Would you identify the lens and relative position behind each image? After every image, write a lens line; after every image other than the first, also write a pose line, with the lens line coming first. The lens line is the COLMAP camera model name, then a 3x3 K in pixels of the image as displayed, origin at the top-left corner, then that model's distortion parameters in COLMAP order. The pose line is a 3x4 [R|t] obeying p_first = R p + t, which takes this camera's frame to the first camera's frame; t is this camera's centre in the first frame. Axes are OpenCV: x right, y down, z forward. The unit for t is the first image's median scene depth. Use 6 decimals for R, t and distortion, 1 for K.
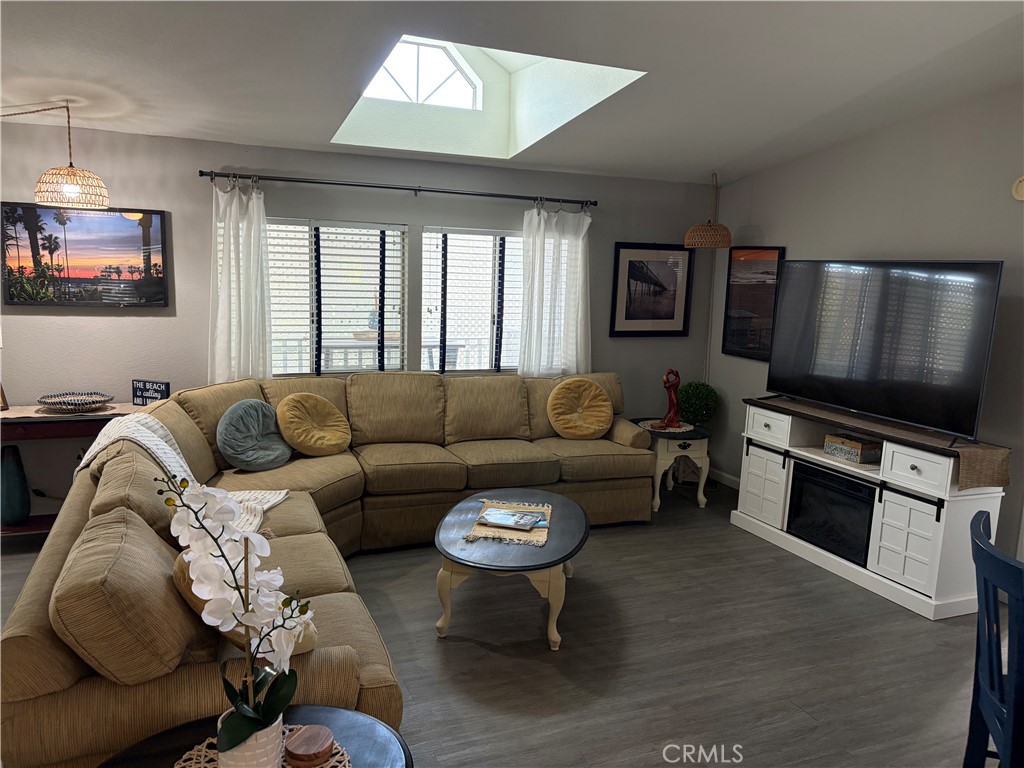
lens RADIAL K [[781.3, 0, 512.0], [0, 781.3, 384.0], [0, 0, 1]] dist [0.009733, 0.004284]
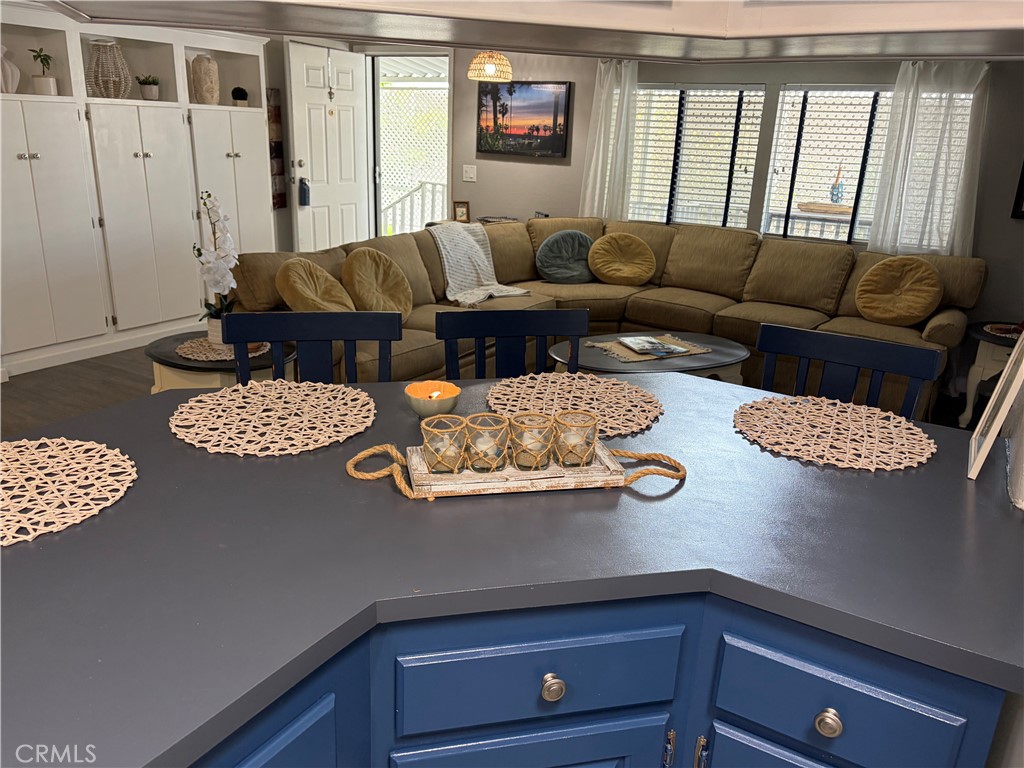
lens RADIAL K [[781.3, 0, 512.0], [0, 781.3, 384.0], [0, 0, 1]] dist [0.009733, 0.004284]
pose [[0.590926, 0.238625, -0.770626, 0.602197], [-0.146791, 0.971110, 0.188144, 0.035576], [0.793259, 0.001942, 0.608882, 0.130393]]
